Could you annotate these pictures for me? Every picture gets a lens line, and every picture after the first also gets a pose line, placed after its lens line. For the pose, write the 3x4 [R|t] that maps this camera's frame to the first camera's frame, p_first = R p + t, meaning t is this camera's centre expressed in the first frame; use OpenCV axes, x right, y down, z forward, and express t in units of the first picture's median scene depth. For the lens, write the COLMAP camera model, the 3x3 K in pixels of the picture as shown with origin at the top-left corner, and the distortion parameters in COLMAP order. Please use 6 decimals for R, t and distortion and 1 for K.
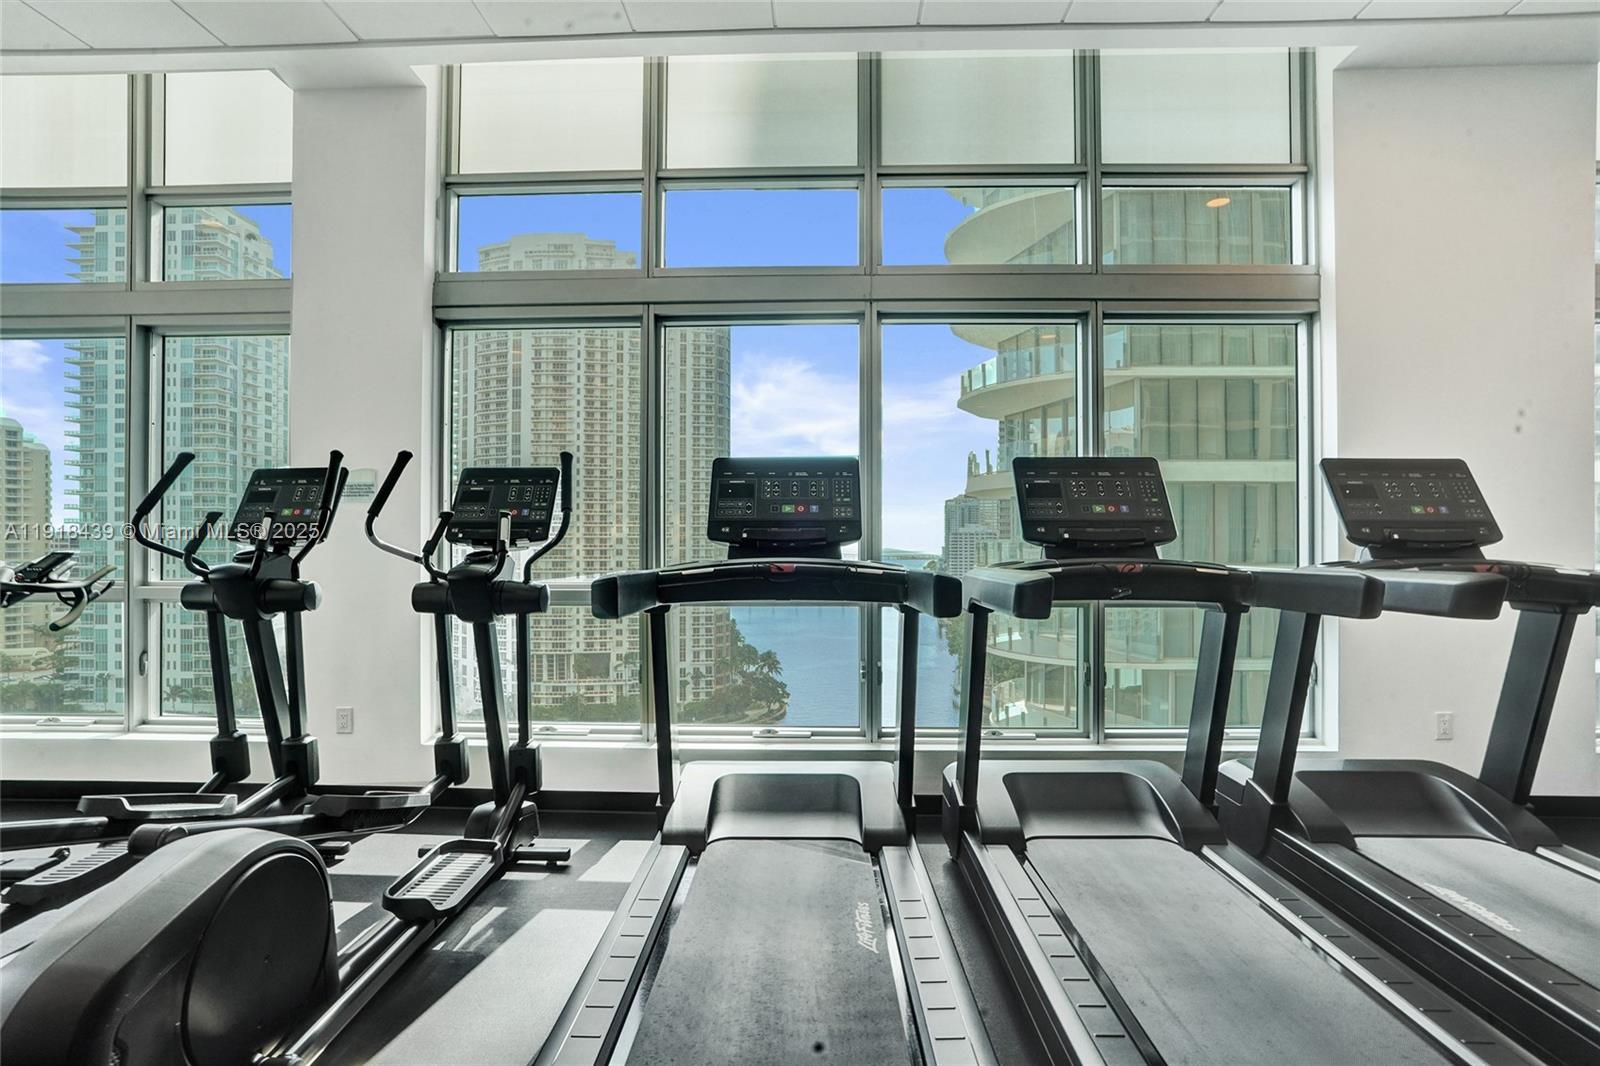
lens RADIAL K [[774.3, 0, 797.6], [0, 774.3, 535.8], [0, 0, 1]] dist [-0.053233, 0.024890]
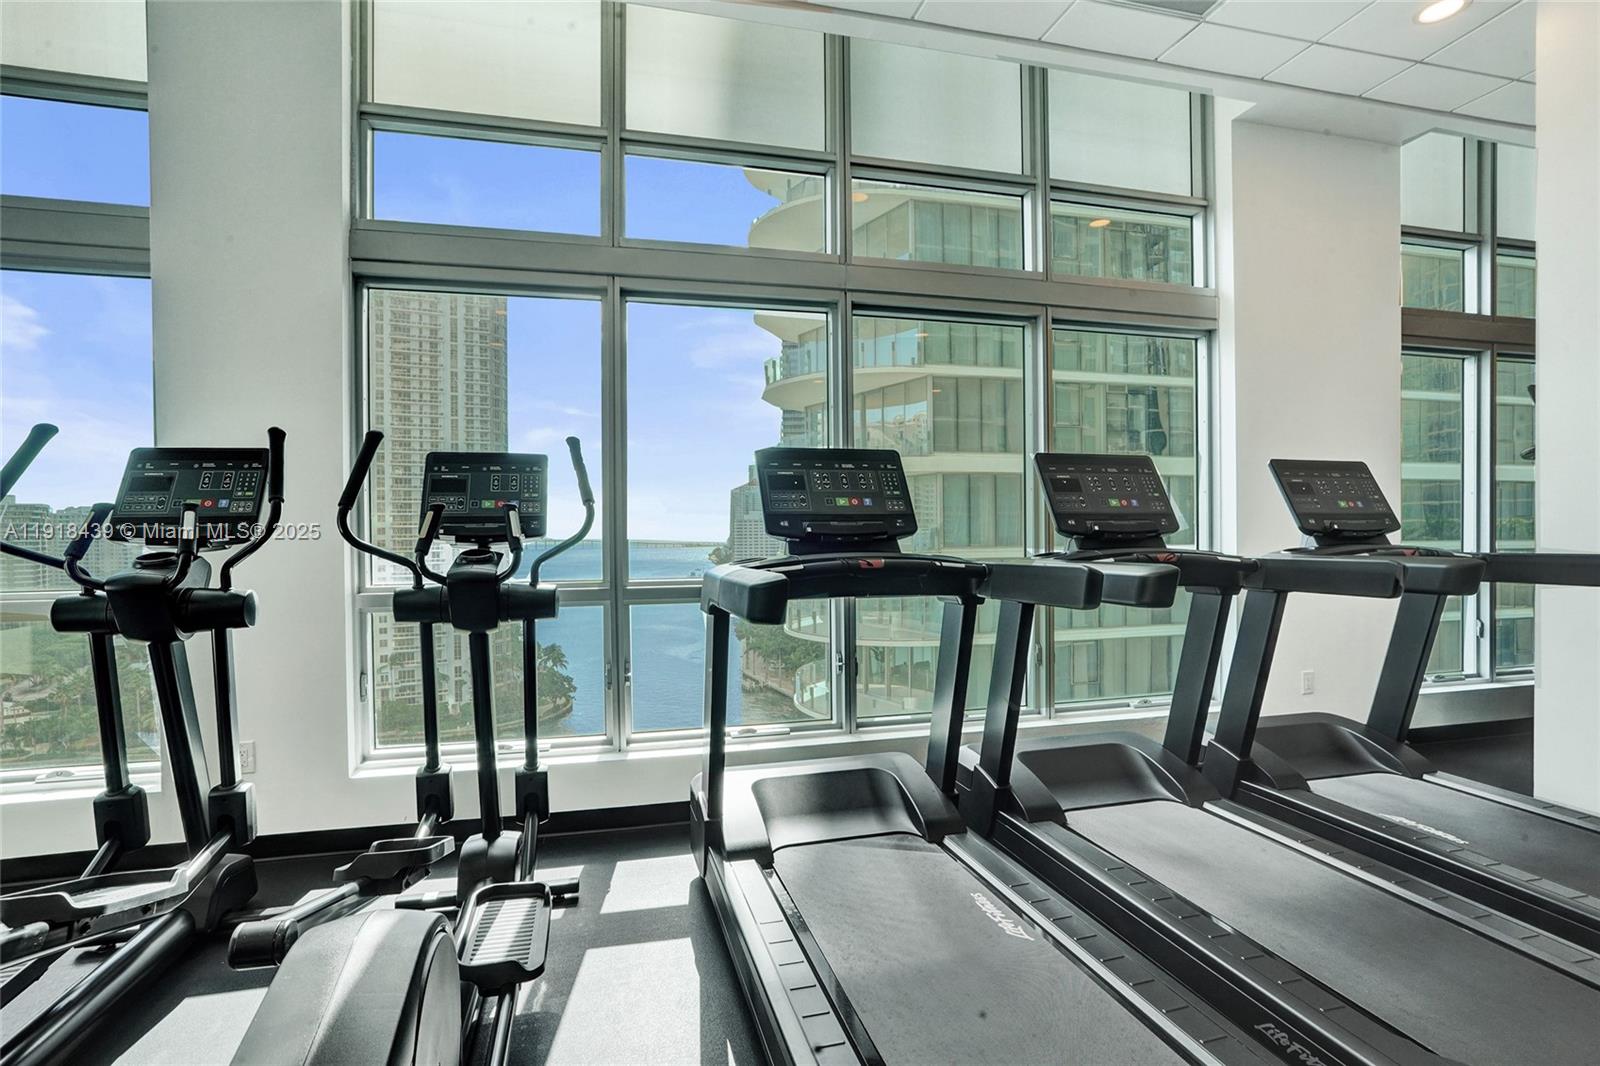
lens RADIAL K [[774.3, 0, 792.6], [0, 774.3, 537.3], [0, 0, 1]] dist [-0.053233, 0.024890]
pose [[0.962115, -0.010457, 0.272442, -0.251432], [0.005527, 0.999807, 0.018854, -0.006808], [-0.272587, -0.016634, 0.961987, 0.061314]]
